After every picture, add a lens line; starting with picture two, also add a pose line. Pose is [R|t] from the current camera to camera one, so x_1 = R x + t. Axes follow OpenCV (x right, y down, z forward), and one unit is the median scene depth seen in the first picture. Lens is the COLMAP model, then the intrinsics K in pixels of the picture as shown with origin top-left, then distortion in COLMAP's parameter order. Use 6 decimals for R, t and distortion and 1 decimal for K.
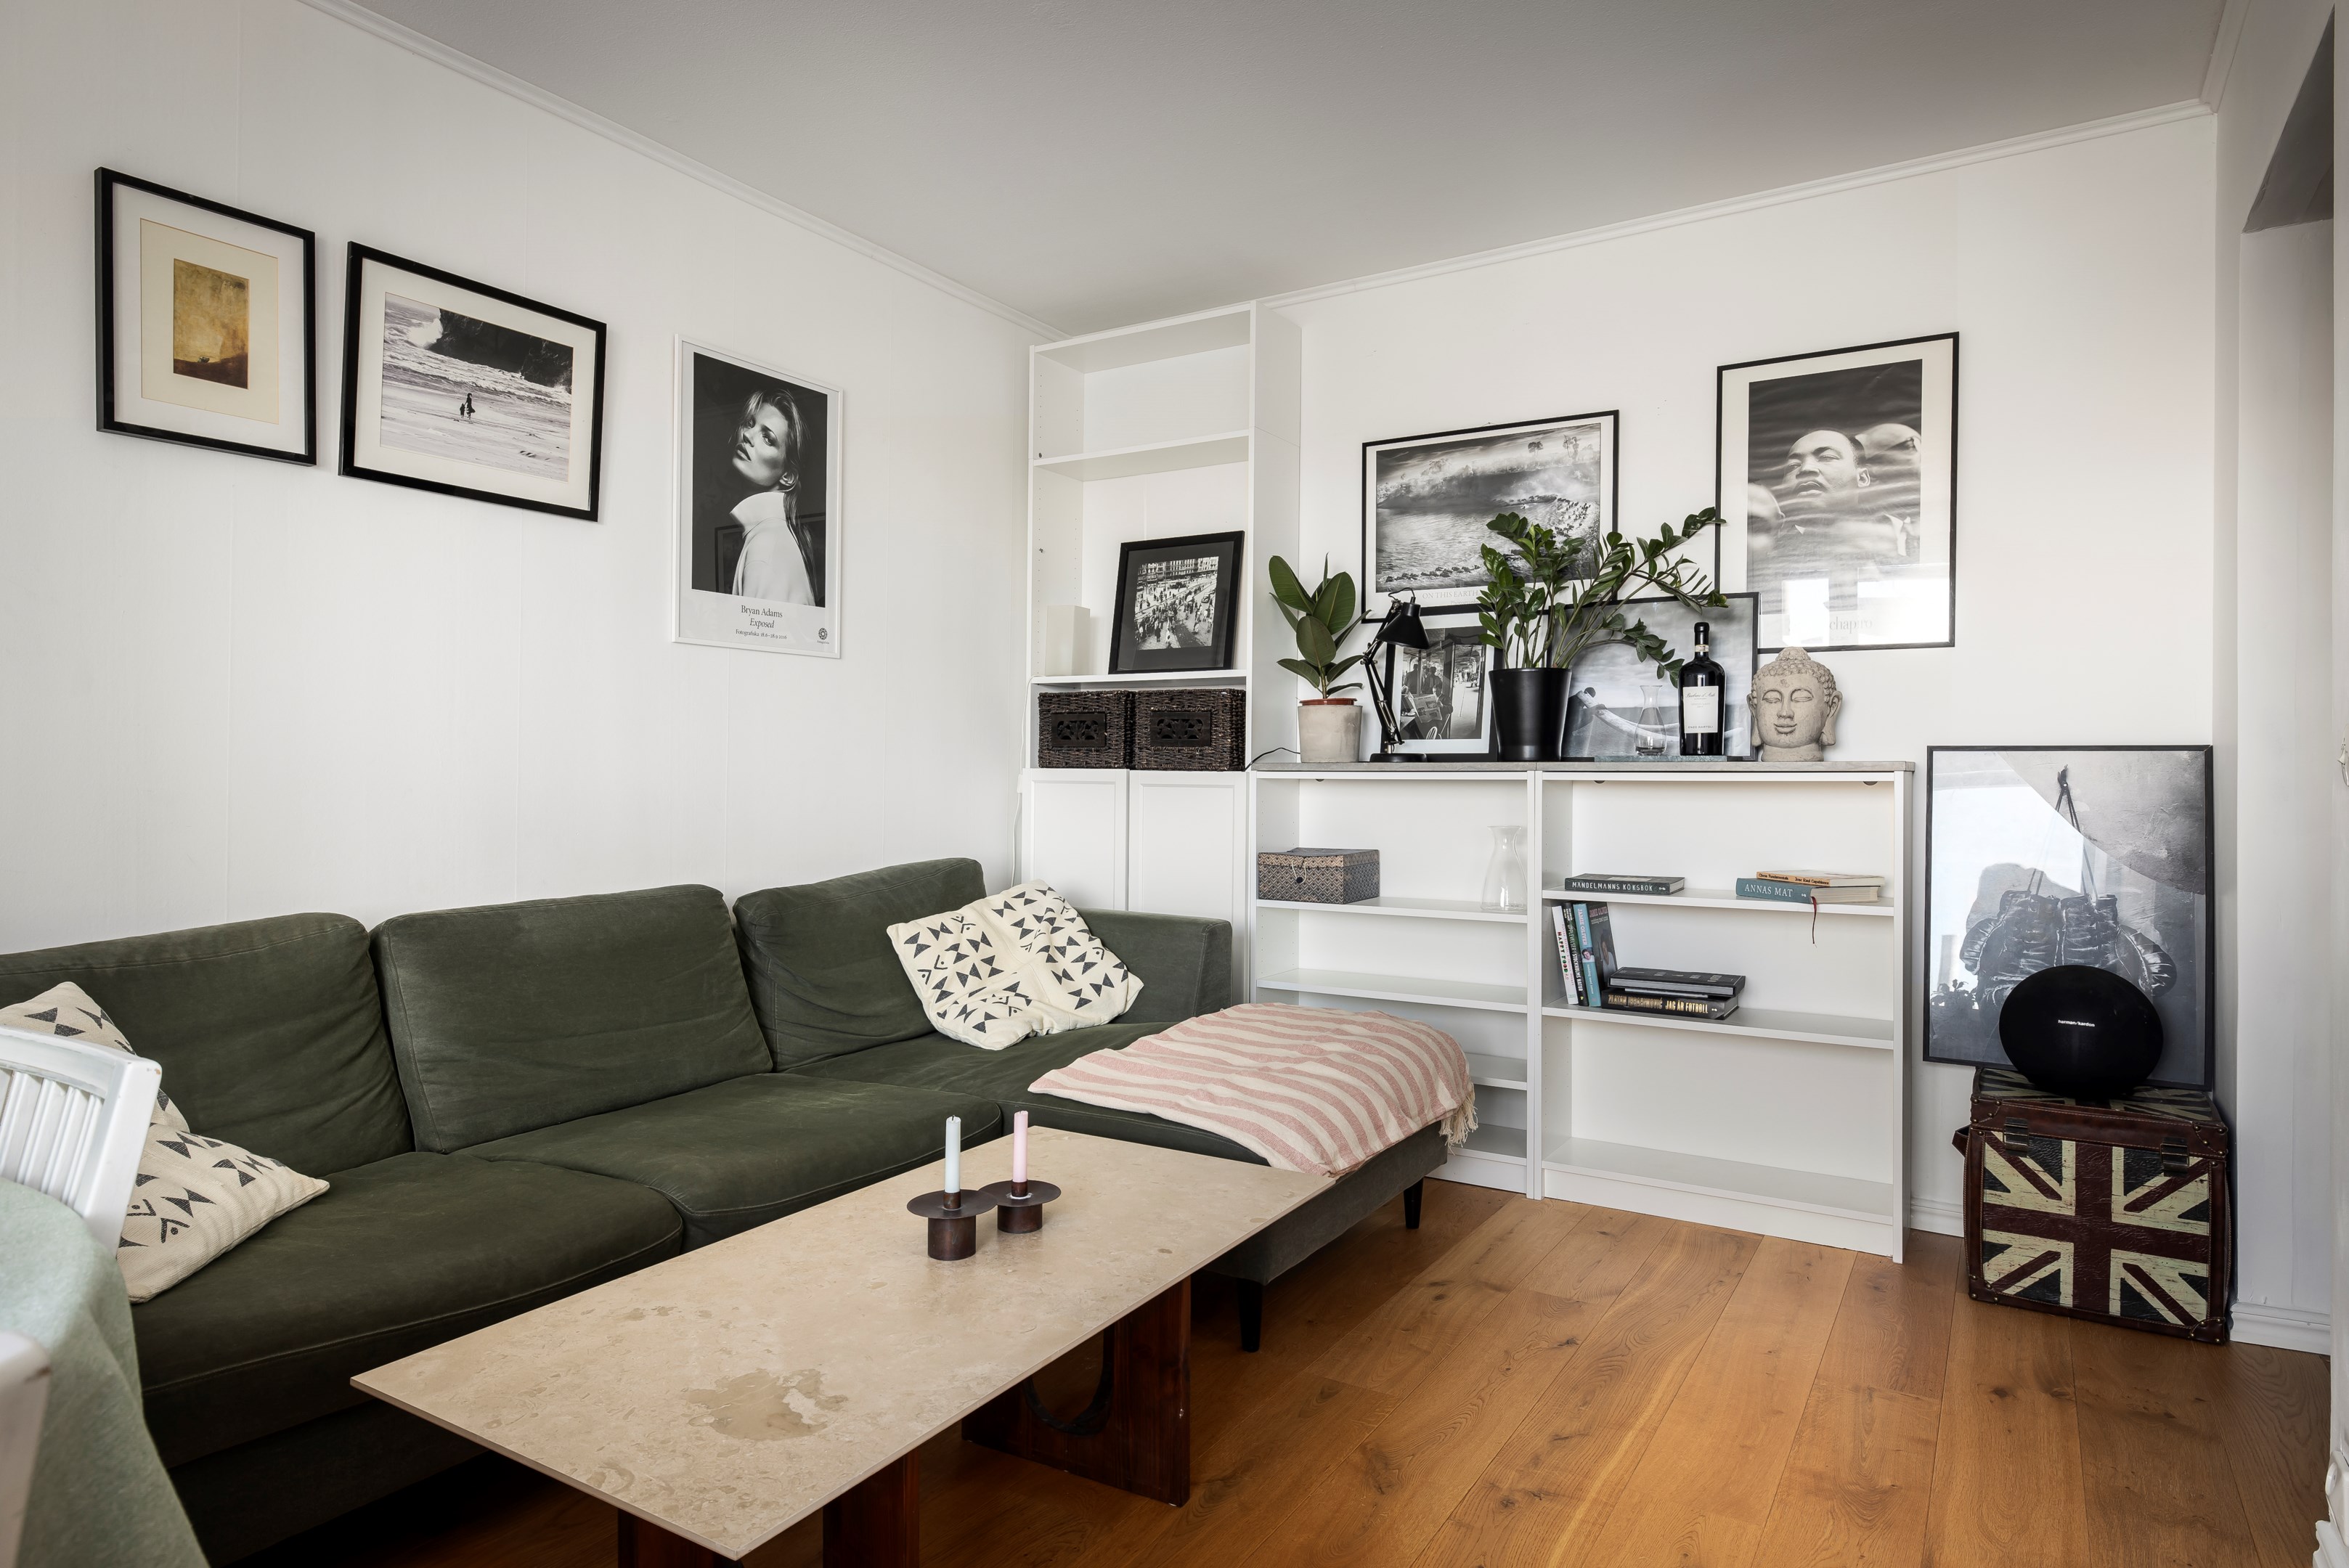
lens RADIAL K [[1334.0, 0, 1174.0], [0, 1334.0, 772.1], [0, 0, 1]] dist [-0.001018, -0.002446]
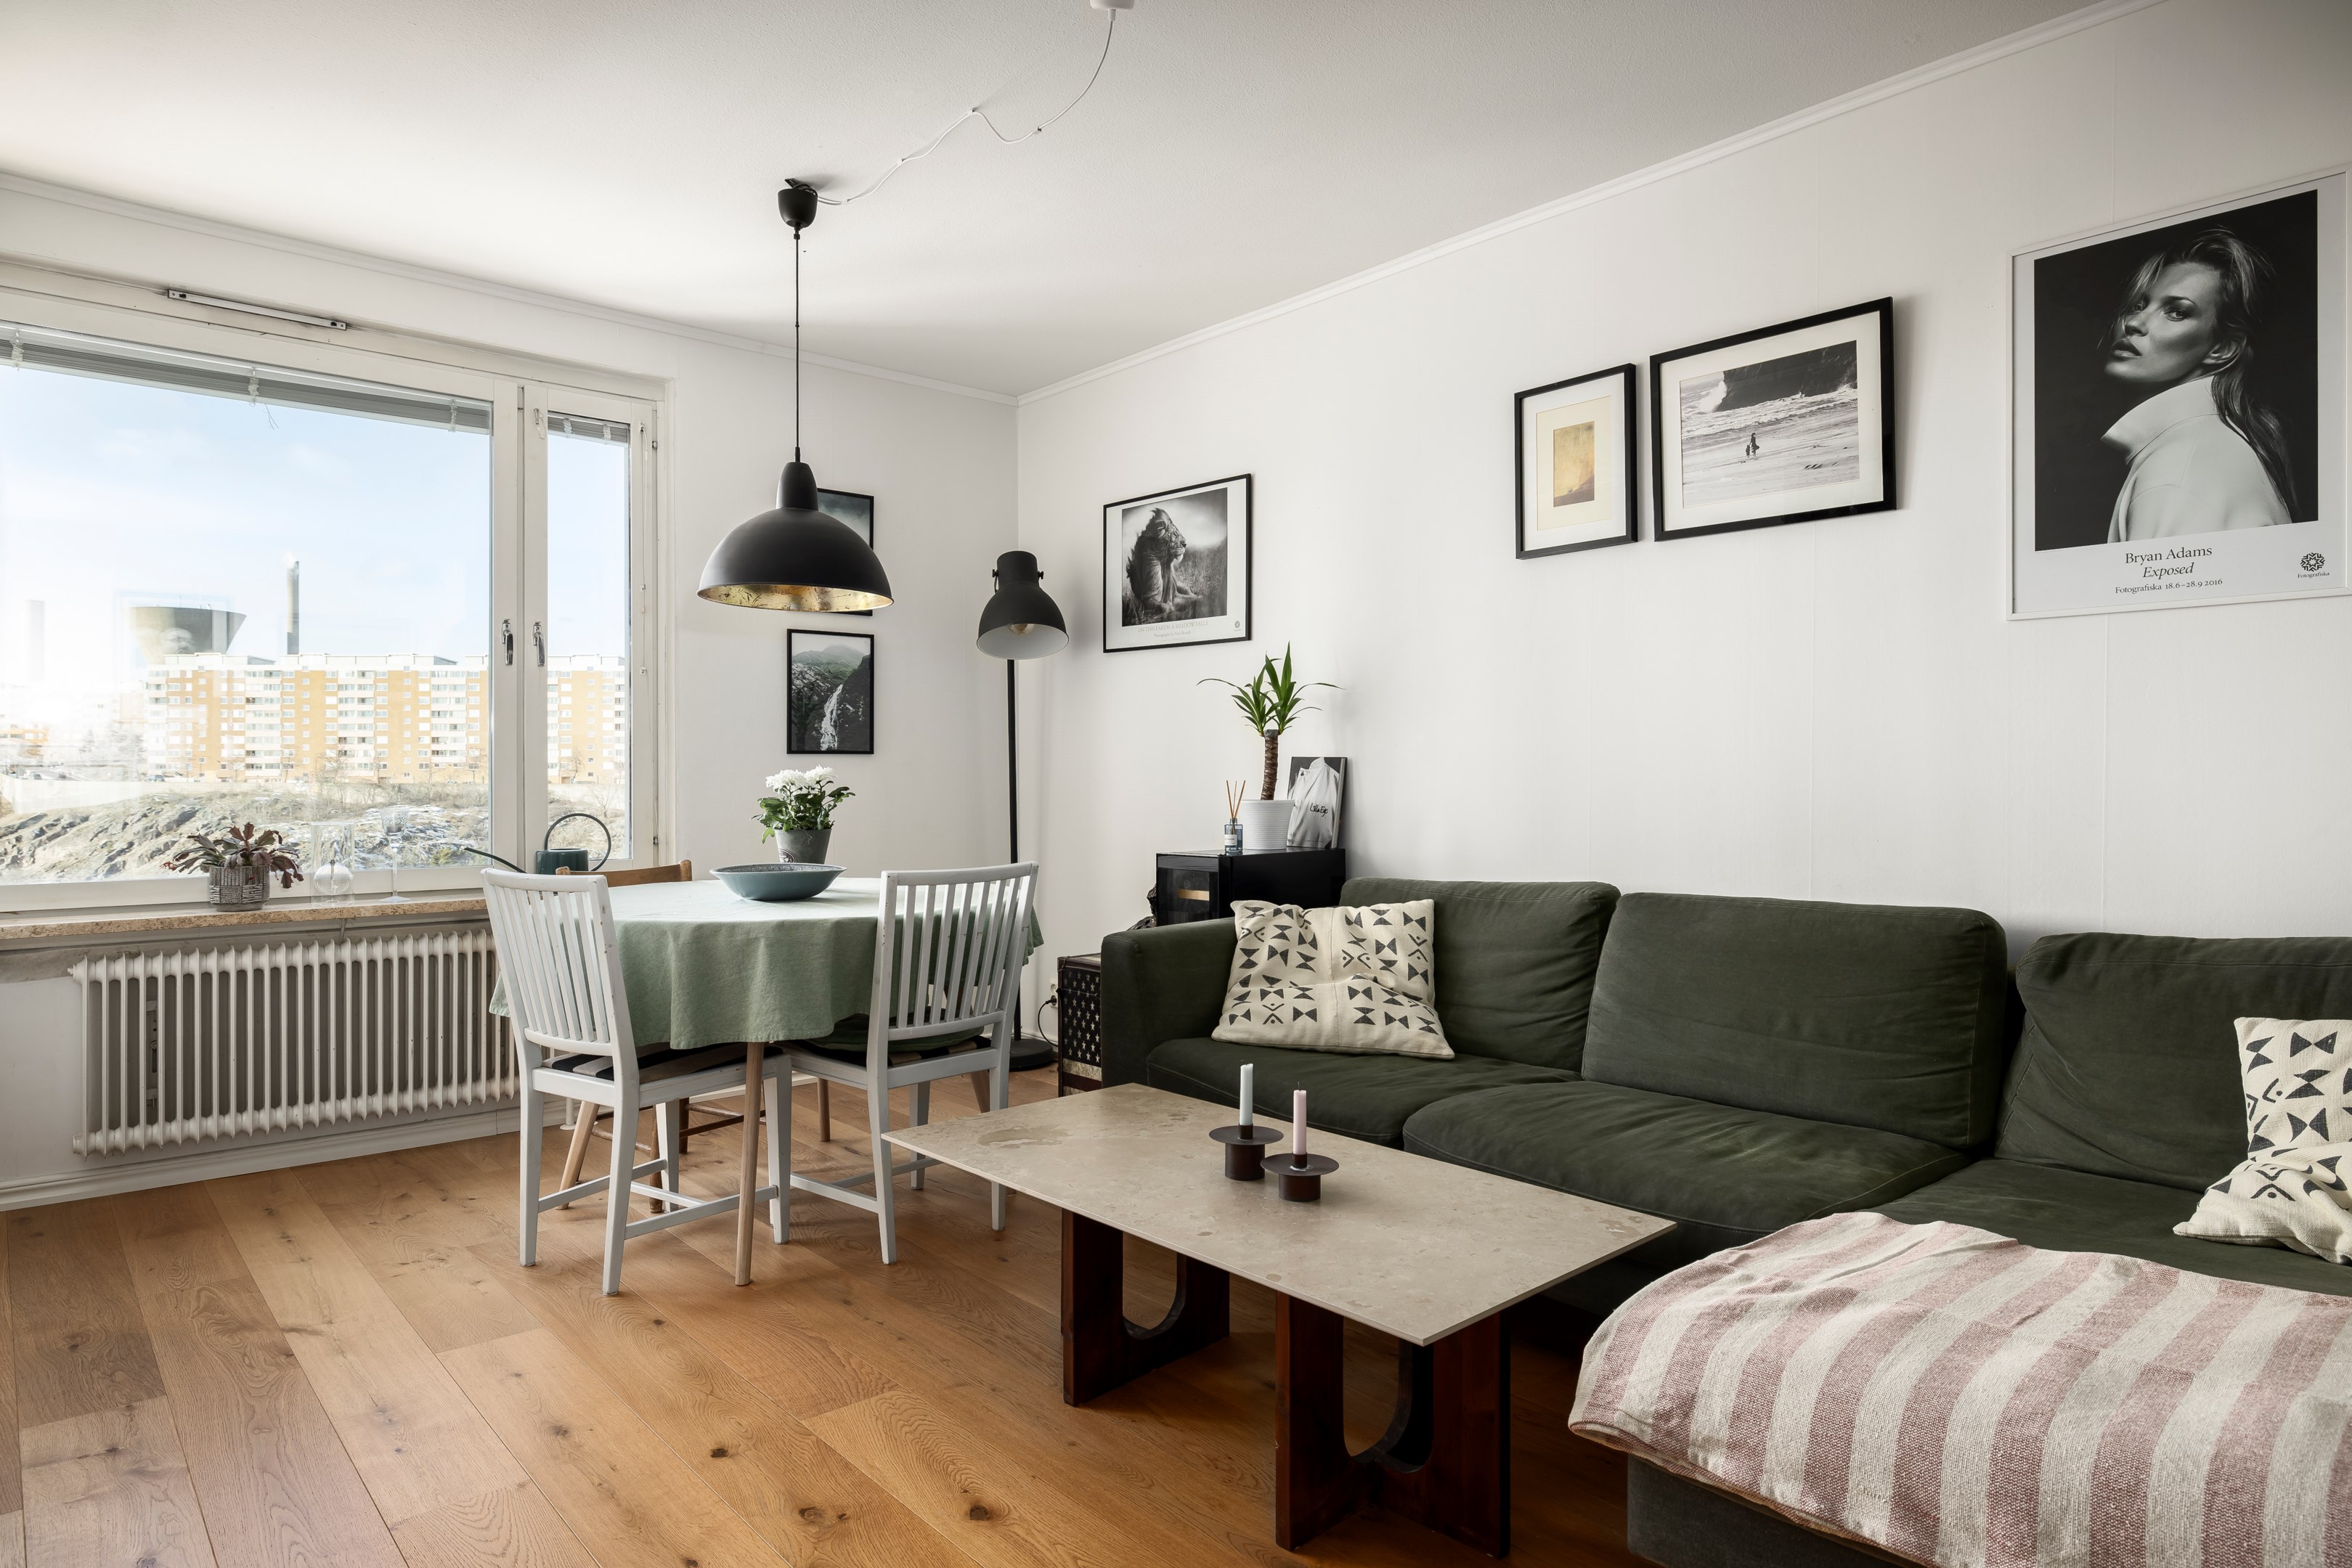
lens RADIAL K [[1352.7, 0, 1178.8], [0, 1352.7, 775.4], [0, 0, 1]] dist [-0.002772, 0.000787]
pose [[-0.278982, -0.005890, -0.960278, 0.637804], [-0.003010, 0.999982, -0.005259, 0.005930], [0.960292, 0.001423, -0.278994, 0.807552]]
